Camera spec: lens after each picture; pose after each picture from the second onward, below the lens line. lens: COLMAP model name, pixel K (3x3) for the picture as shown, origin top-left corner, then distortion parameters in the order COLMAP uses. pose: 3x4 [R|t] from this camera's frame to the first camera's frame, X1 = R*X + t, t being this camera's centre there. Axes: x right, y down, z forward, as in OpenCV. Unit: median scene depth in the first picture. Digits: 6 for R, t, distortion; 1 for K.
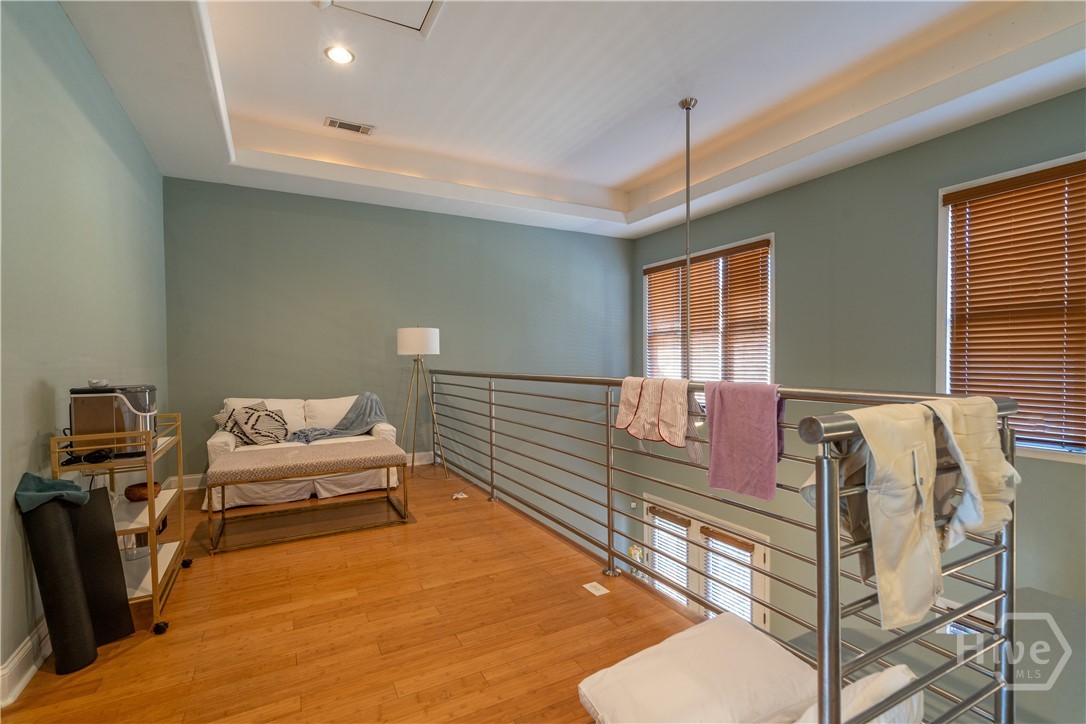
lens RADIAL K [[494.1, 0, 536.1], [0, 494.1, 368.1], [0, 0, 1]] dist [-0.006667, 0.006677]
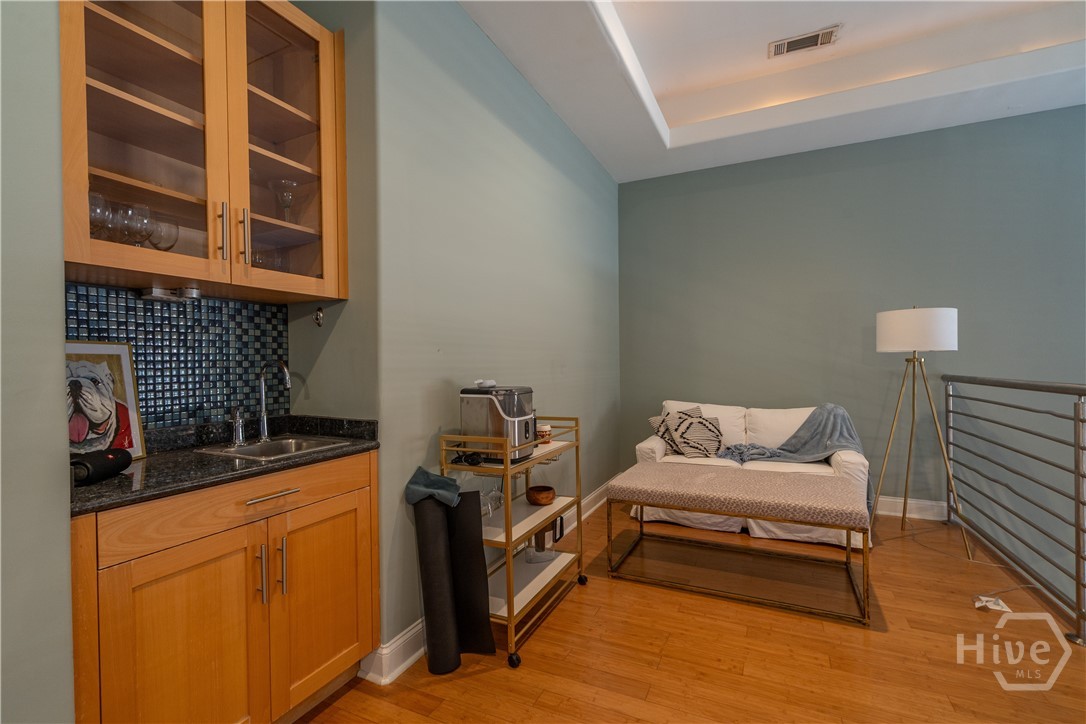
lens RADIAL K [[494.1, 0, 536.1], [0, 494.1, 368.1], [0, 0, 1]] dist [-0.006667, 0.006677]
pose [[0.589589, 0.013651, -0.807588, -0.011443], [-0.012406, 0.999892, 0.007844, -0.005325], [0.807608, 0.005394, 0.589695, 0.259907]]
